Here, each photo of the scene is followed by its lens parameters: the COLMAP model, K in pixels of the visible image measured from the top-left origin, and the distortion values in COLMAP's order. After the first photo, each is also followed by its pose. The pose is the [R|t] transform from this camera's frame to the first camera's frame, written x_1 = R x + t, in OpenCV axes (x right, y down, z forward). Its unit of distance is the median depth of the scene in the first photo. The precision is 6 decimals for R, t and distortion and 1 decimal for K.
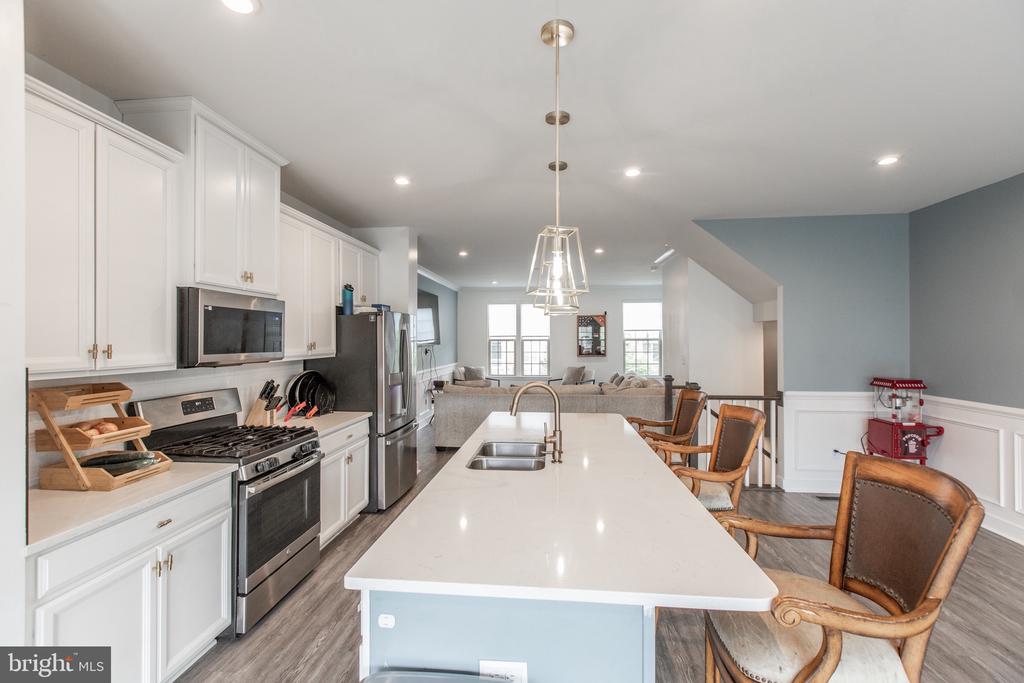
lens RADIAL K [[460.5, 0, 506.8], [0, 460.5, 339.7], [0, 0, 1]] dist [-0.002480, -0.000409]
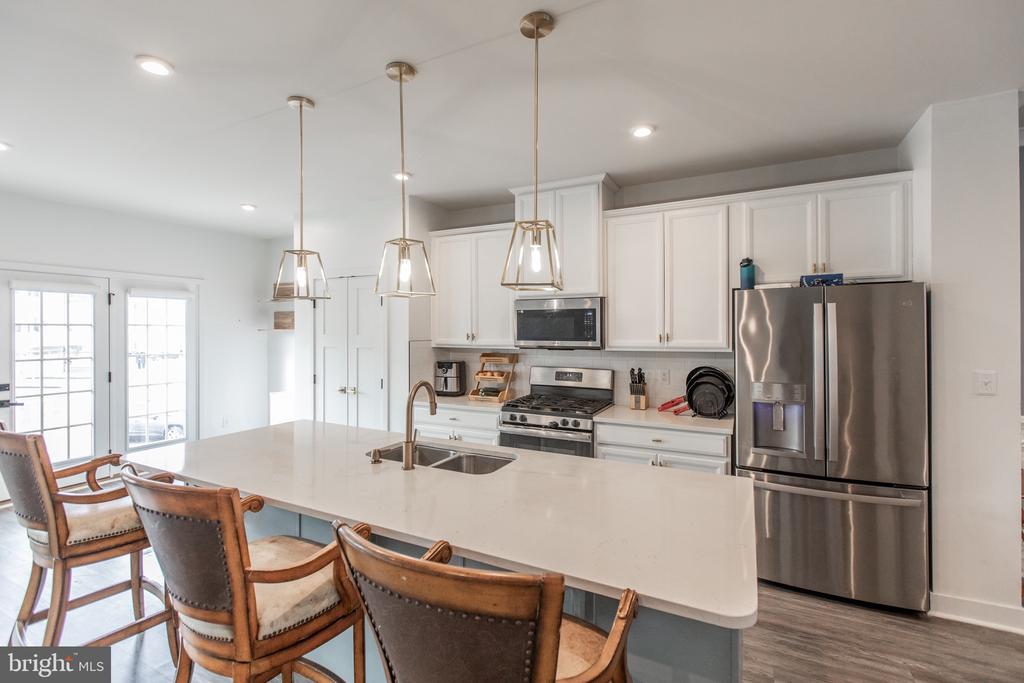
lens RADIAL K [[460.5, 0, 507.9], [0, 460.5, 333.2], [0, 0, 1]] dist [-0.002480, -0.000409]
pose [[-0.370451, 0.005793, -0.928834, 0.266945], [0.002088, 0.999983, 0.005404, -0.000565], [0.928850, 0.000063, -0.370457, 0.482269]]
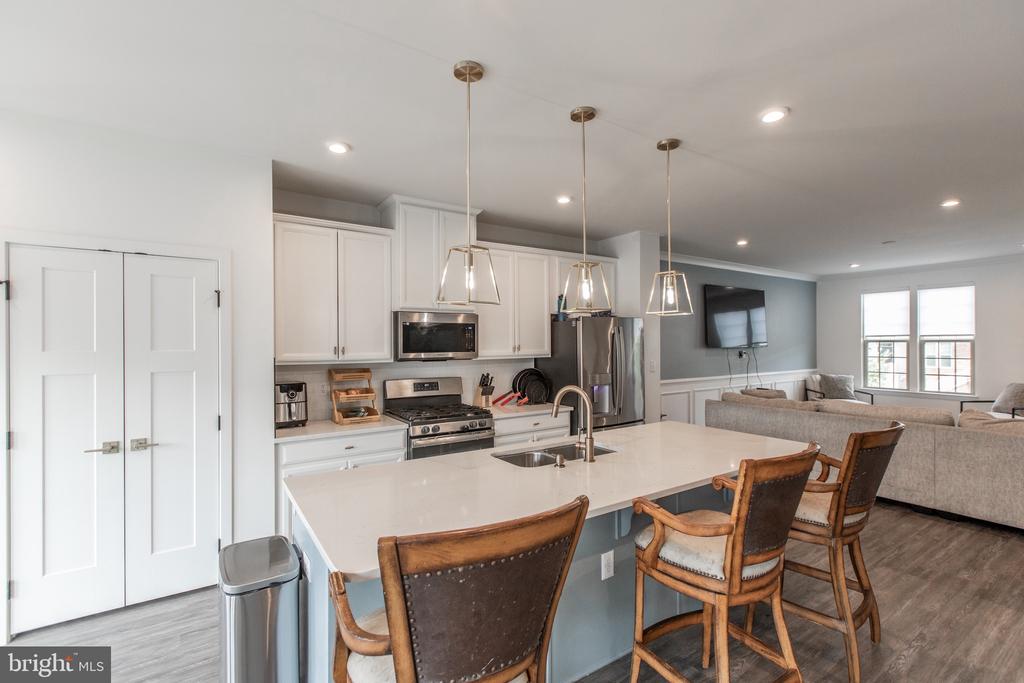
lens RADIAL K [[460.5, 0, 508.0], [0, 460.5, 342.8], [0, 0, 1]] dist [-0.002480, -0.000409]
pose [[0.631292, -0.000721, -0.775545, 0.246681], [0.004749, 0.999984, 0.002936, -0.001801], [0.775531, -0.005537, 0.631285, 0.085931]]
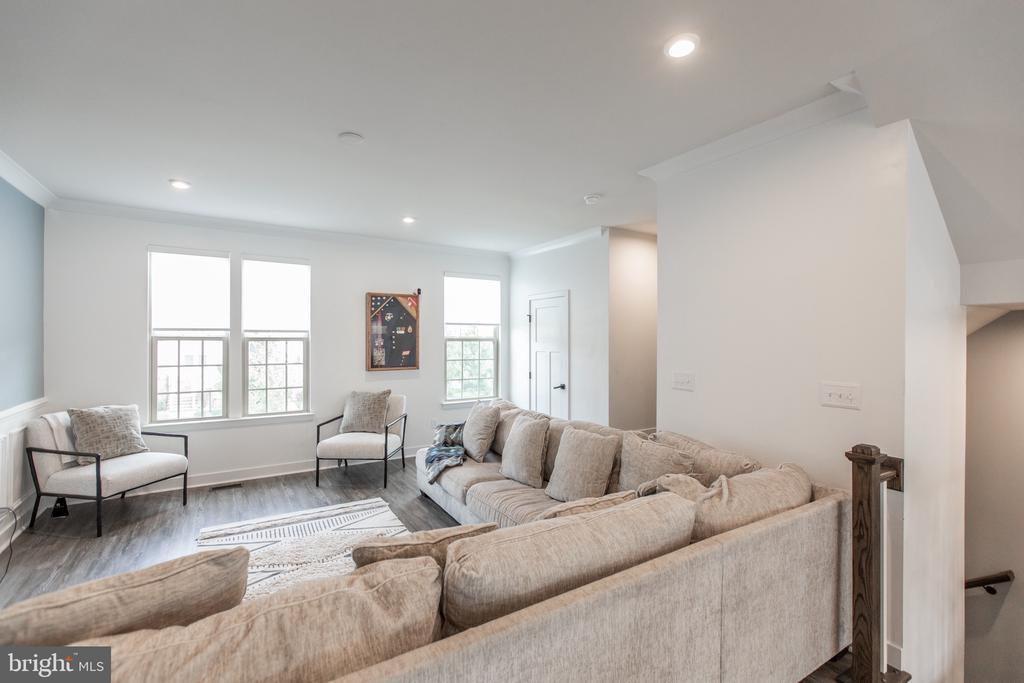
lens RADIAL K [[460.5, 0, 515.8], [0, 460.5, 339.6], [0, 0, 1]] dist [-0.002480, -0.000409]
pose [[0.787149, 0.005570, 0.616738, -0.049600], [-0.006791, 0.999977, -0.000364, 0.000320], [-0.616726, -0.003902, 0.787168, 0.650047]]
